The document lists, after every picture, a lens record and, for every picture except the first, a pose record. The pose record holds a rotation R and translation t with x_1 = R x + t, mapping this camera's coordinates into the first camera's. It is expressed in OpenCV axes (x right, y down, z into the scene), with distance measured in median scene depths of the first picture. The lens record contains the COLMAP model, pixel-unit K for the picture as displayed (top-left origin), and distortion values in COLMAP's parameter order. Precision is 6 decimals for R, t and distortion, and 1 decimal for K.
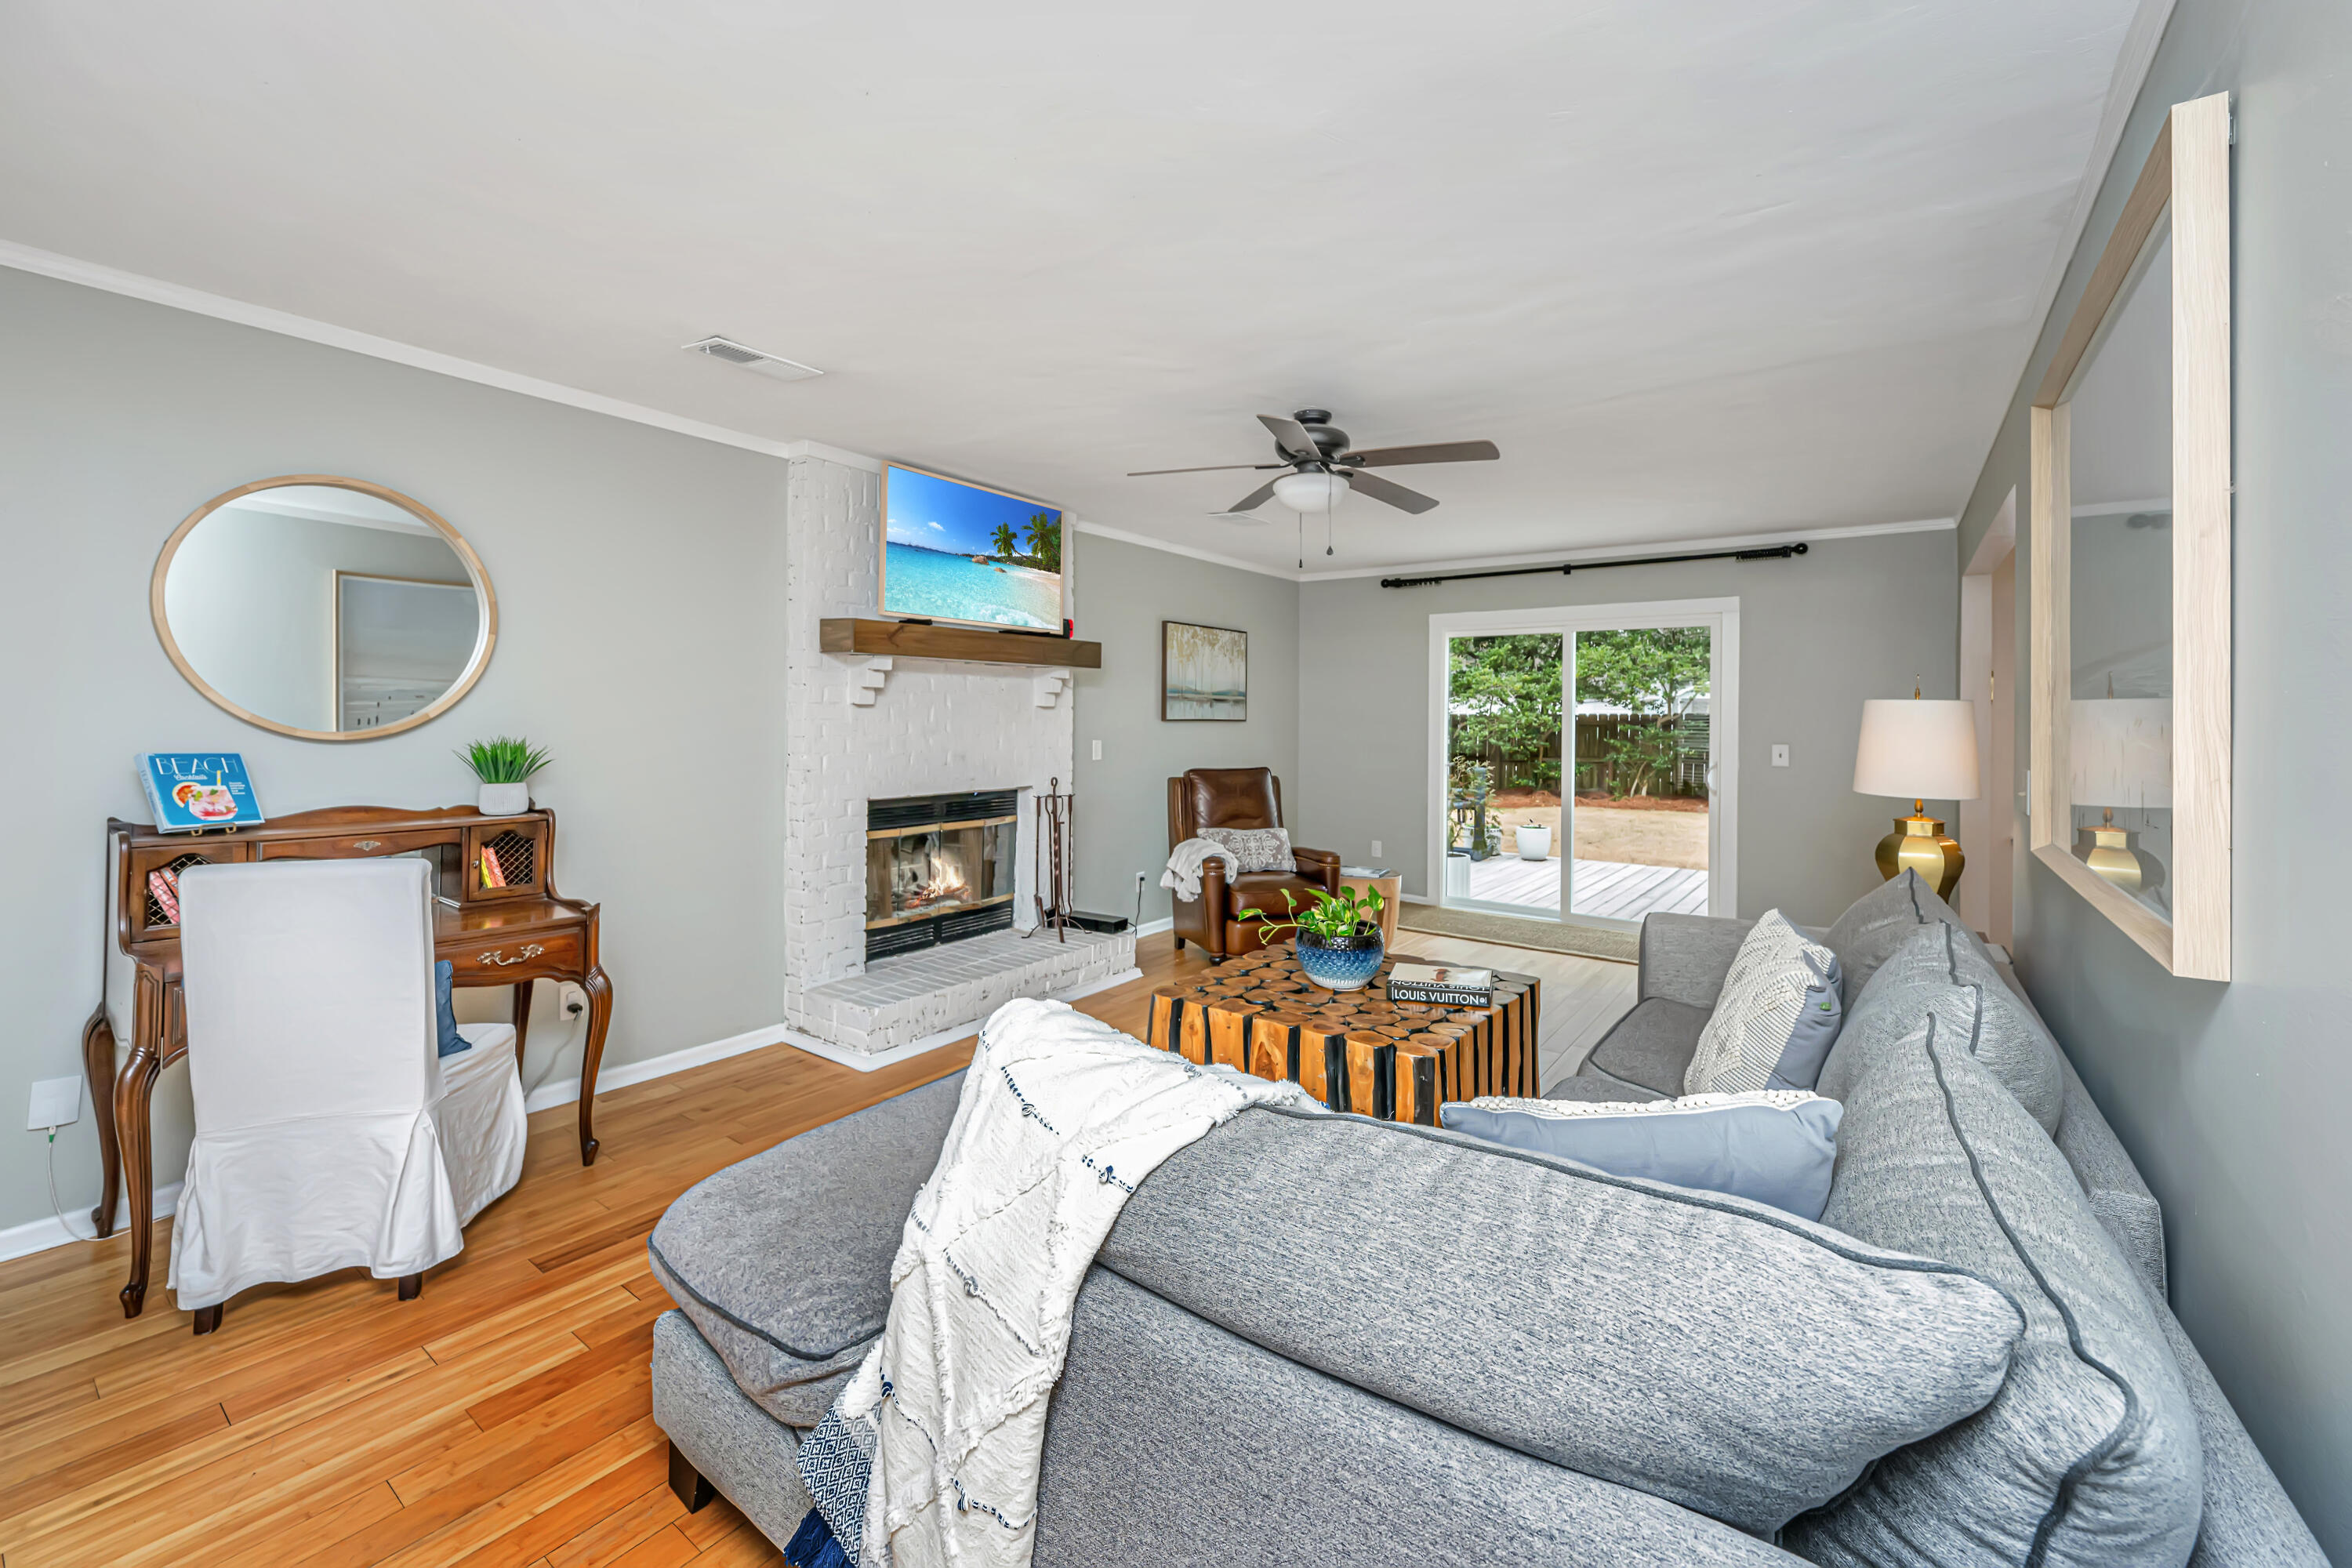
lens RADIAL K [[963.3, 0, 1177.4], [0, 963.3, 733.3], [0, 0, 1]] dist [0.000221, -0.000223]
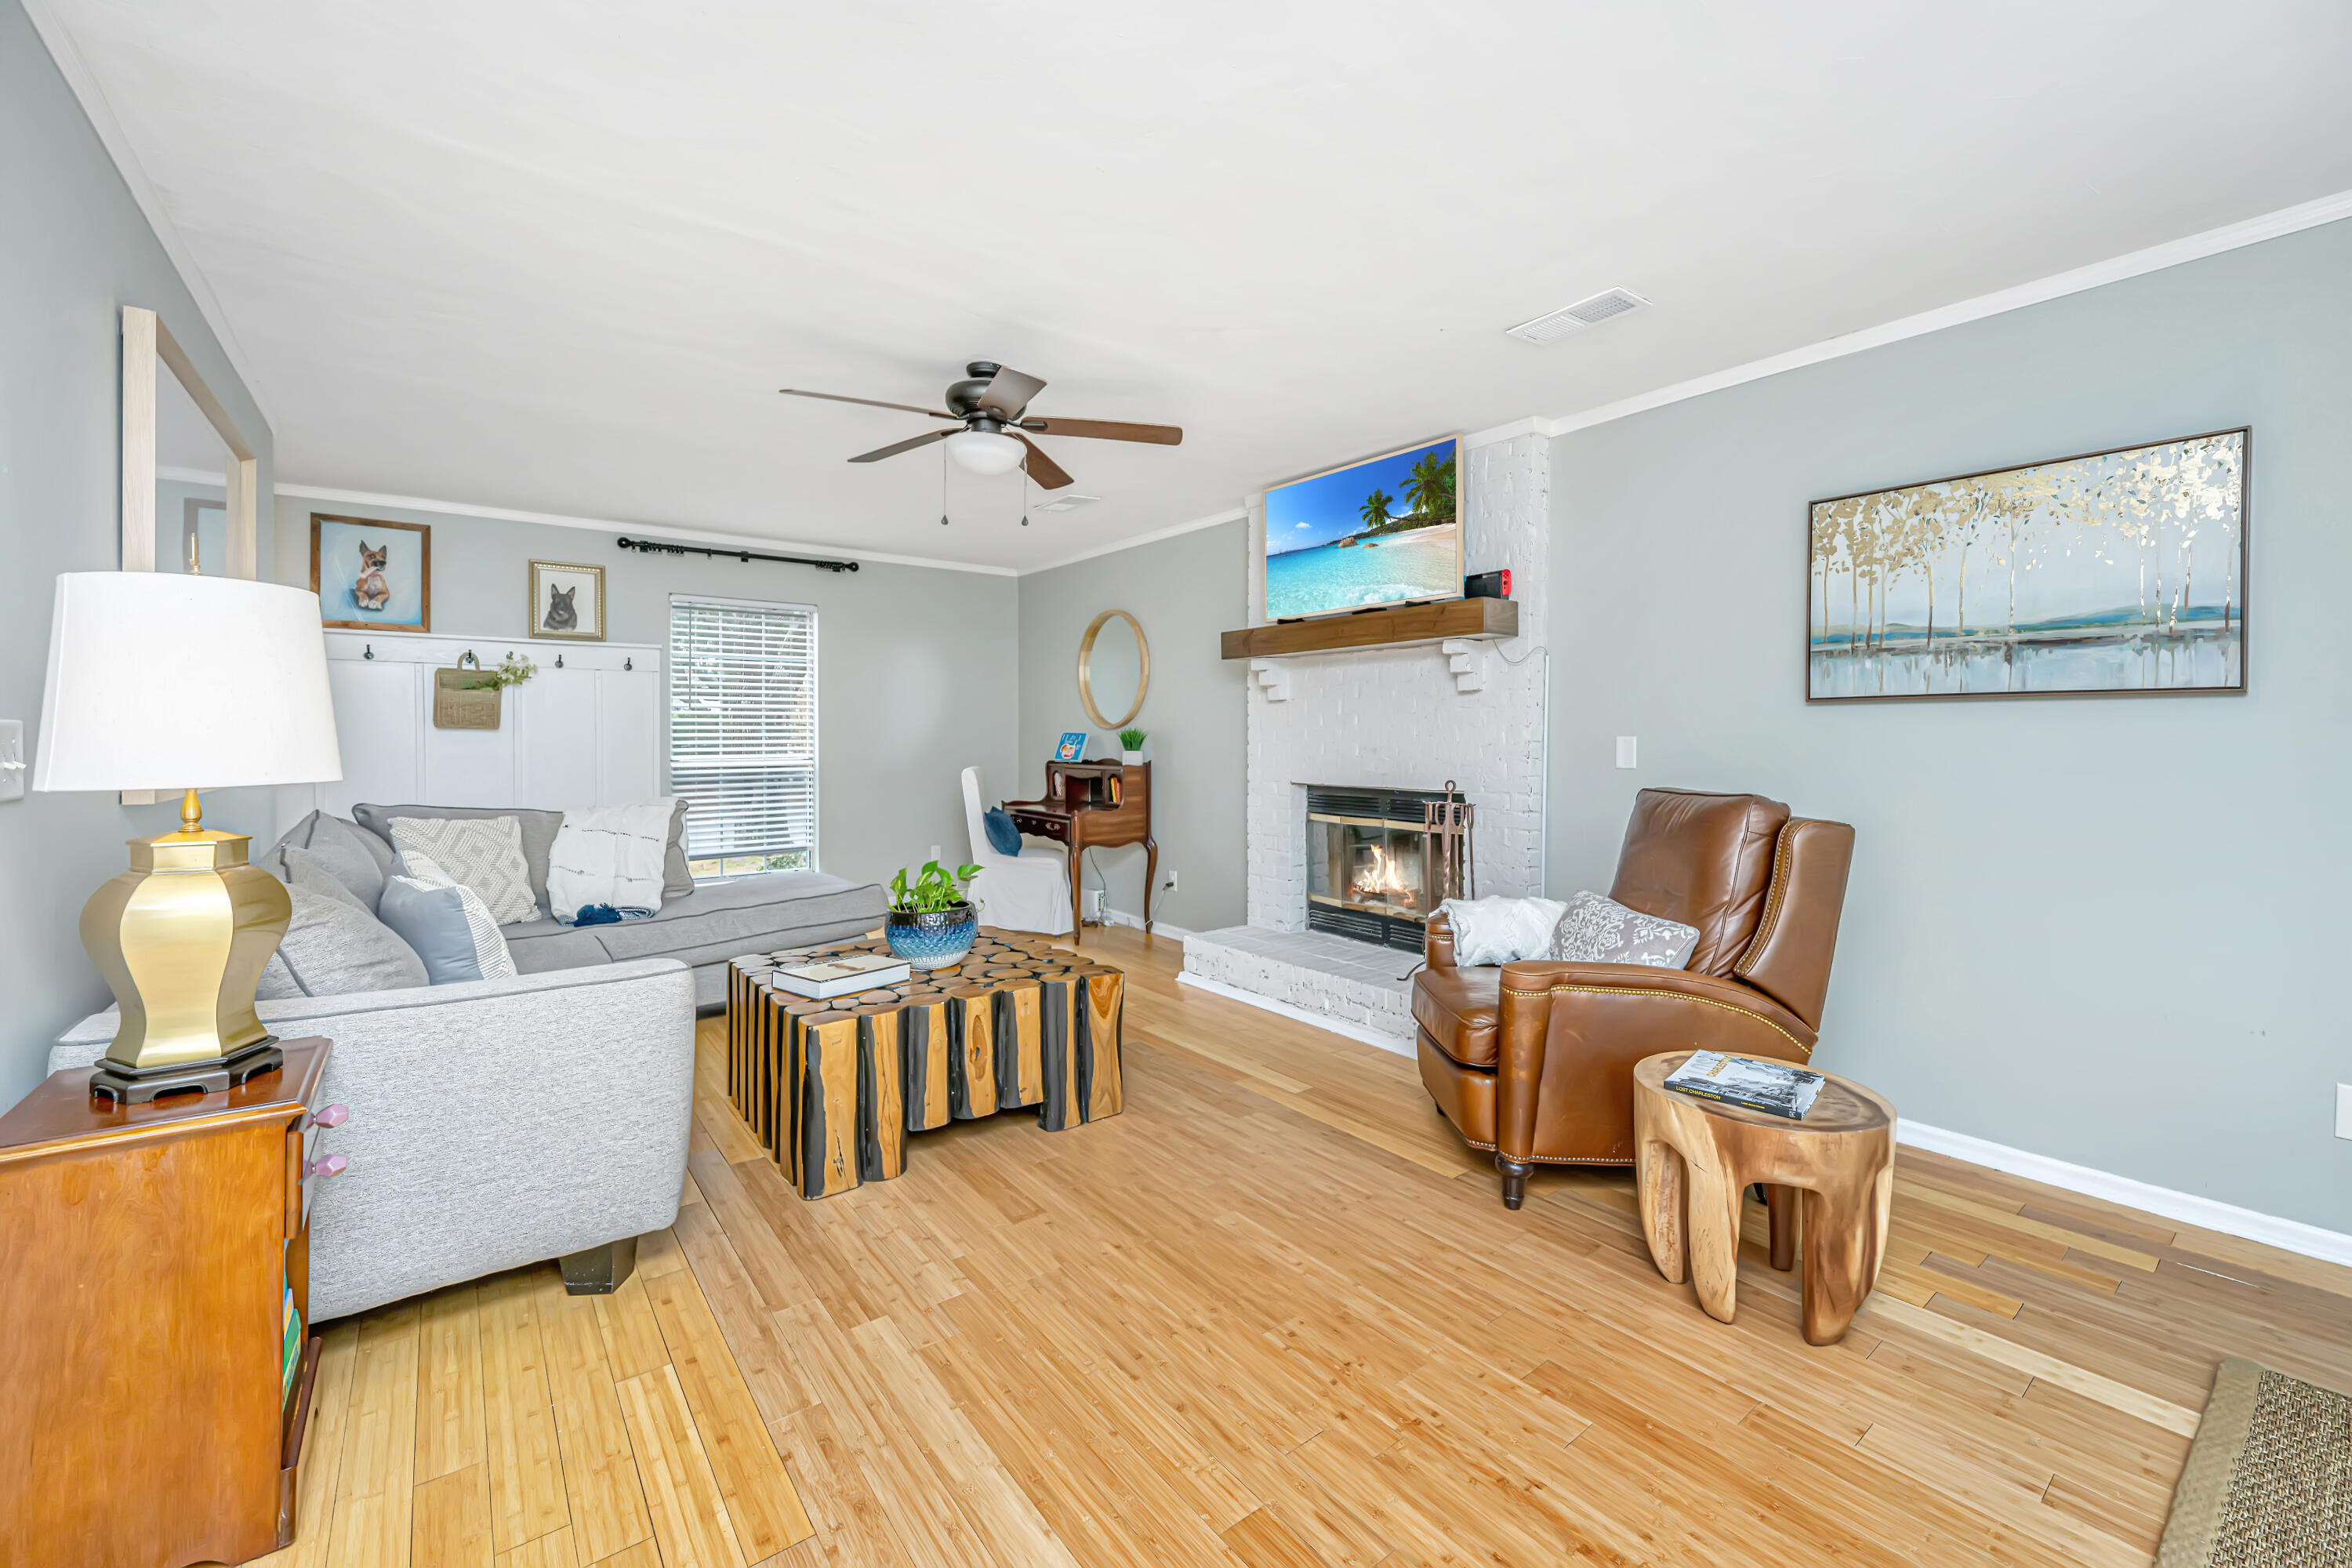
lens RADIAL K [[963.3, 0, 1177.4], [0, 963.3, 733.3], [0, 0, 1]] dist [0.000221, -0.000223]
pose [[-0.277370, -0.012619, -0.960680, 0.717187], [-0.023386, 0.999706, -0.006379, 0.019001], [0.960479, 0.020697, -0.277584, 1.043271]]
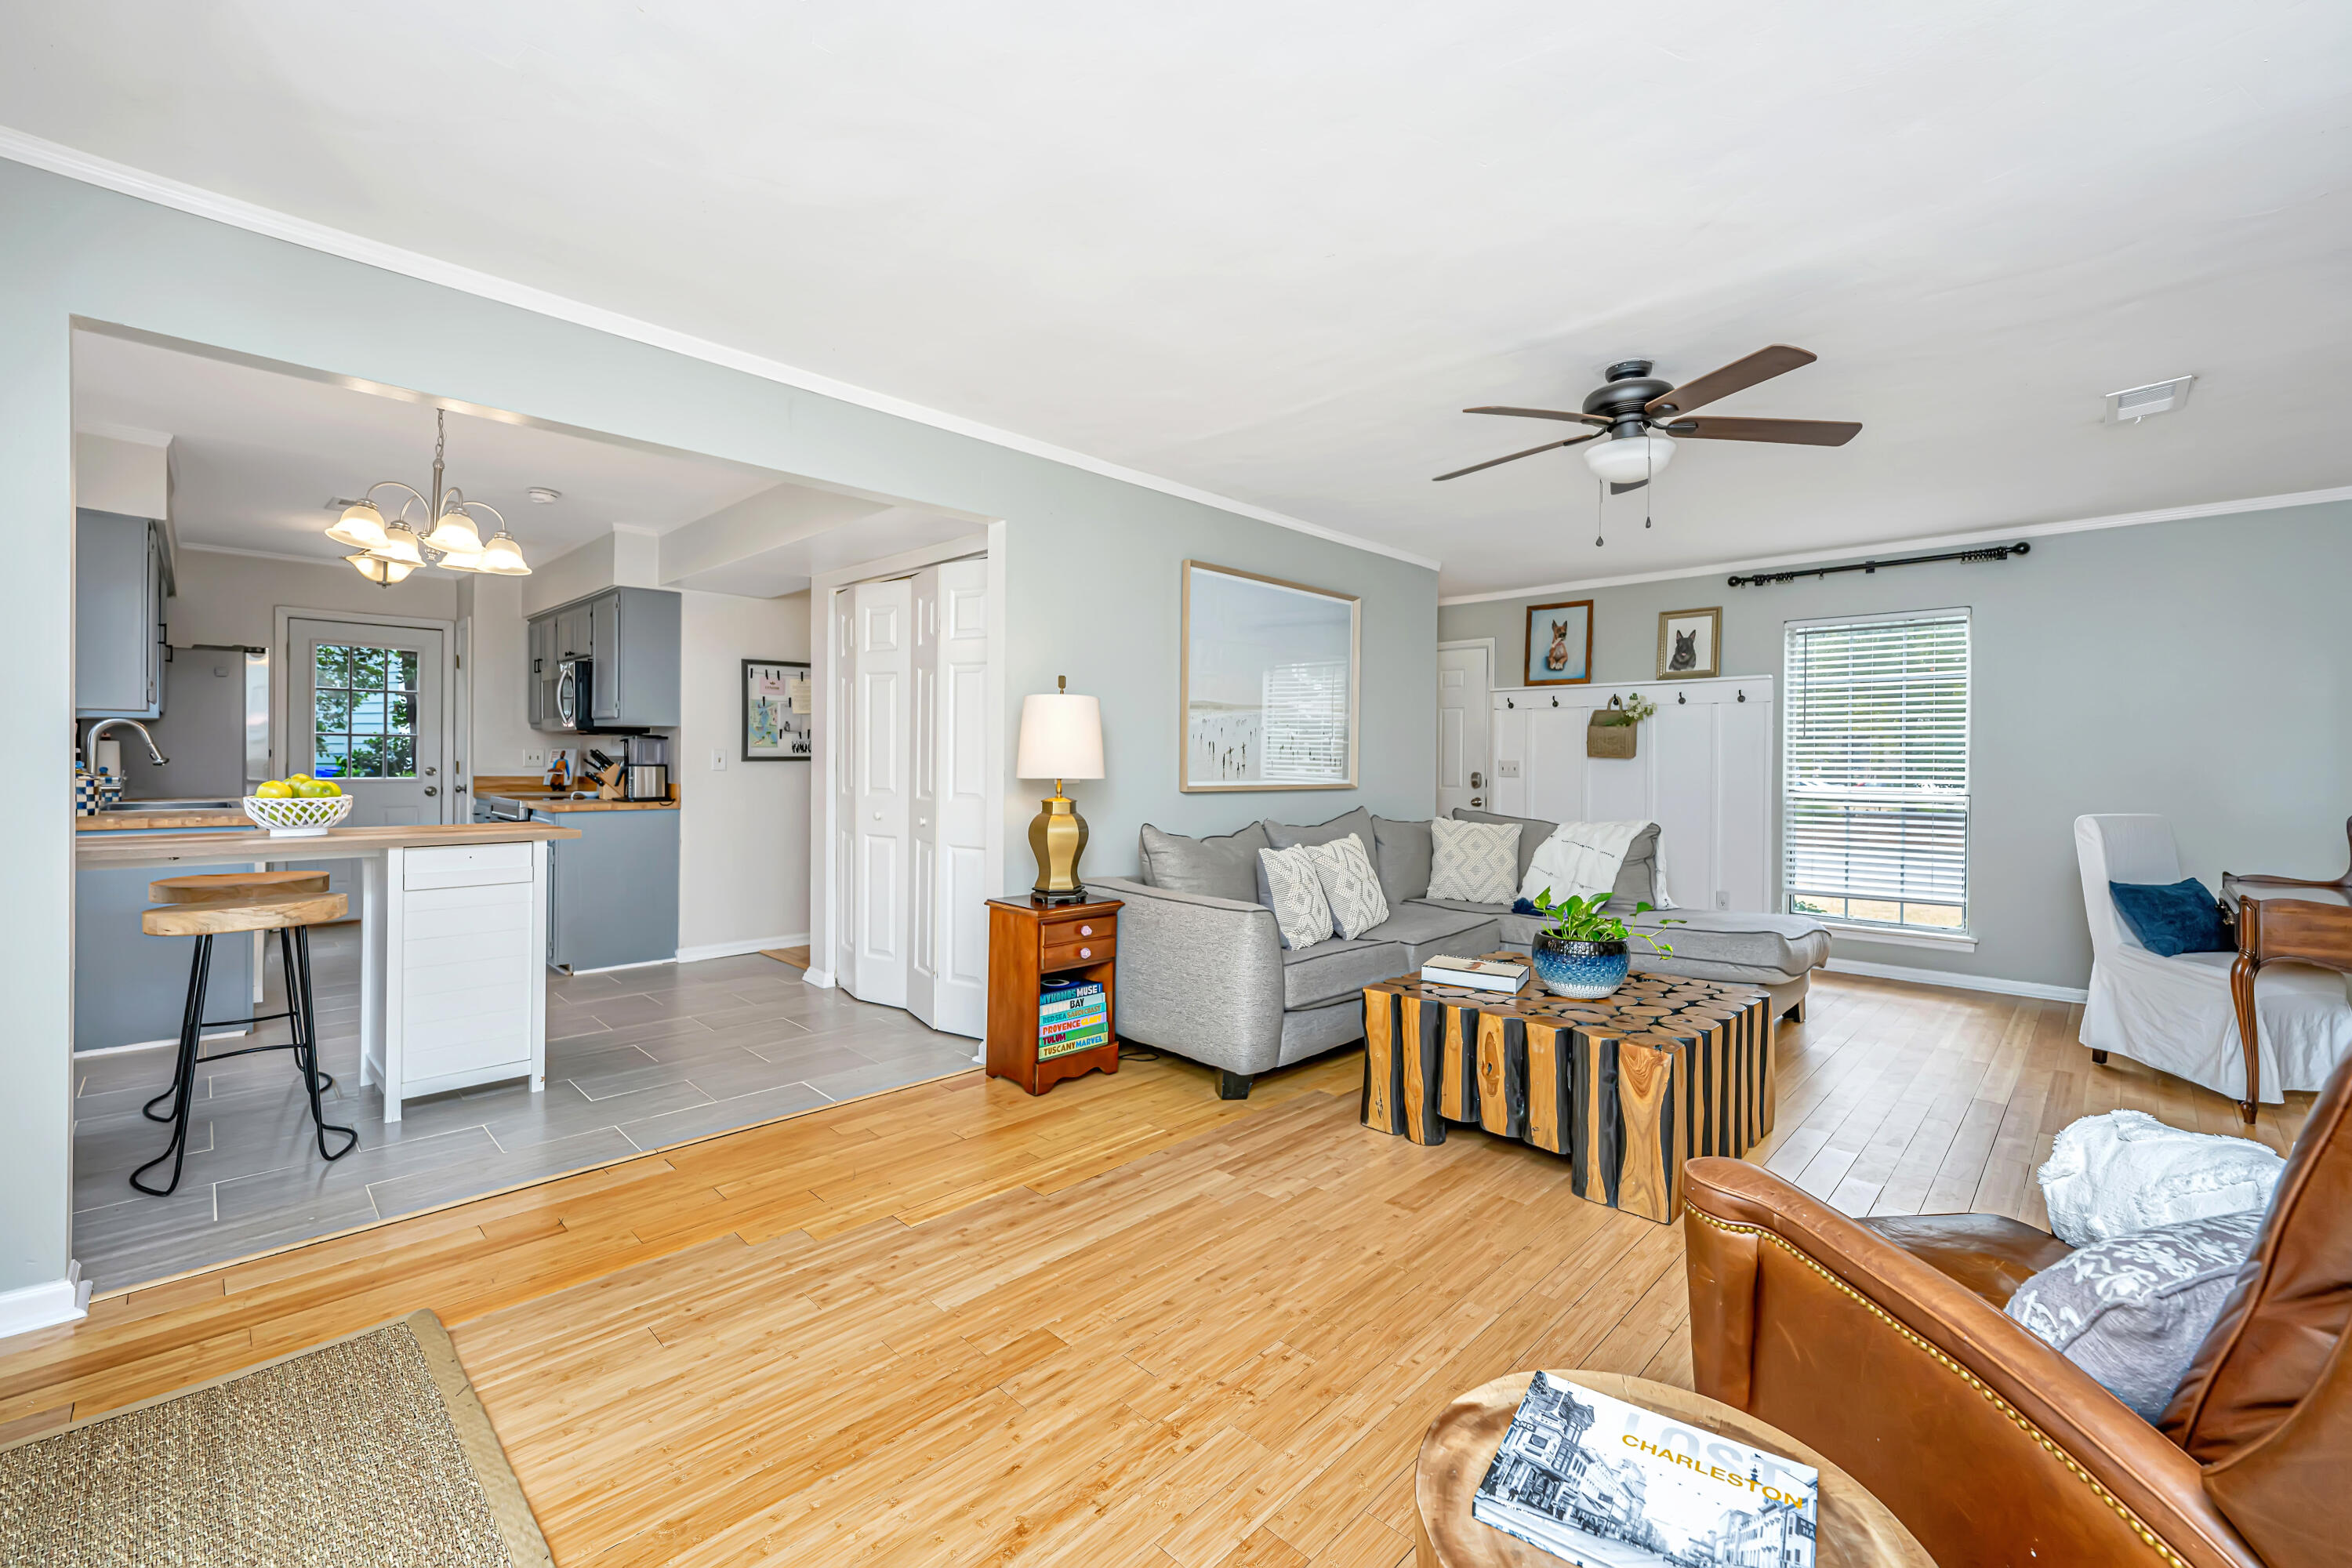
lens RADIAL K [[967.8, 0, 1185.2], [0, 967.8, 754.2], [0, 0, 1]] dist [0.002312, 0.000191]
pose [[-0.989358, -0.019994, 0.144119, 0.293513], [-0.017805, 0.999706, 0.016460, 0.008440], [-0.144405, 0.013719, -0.989424, 1.392235]]
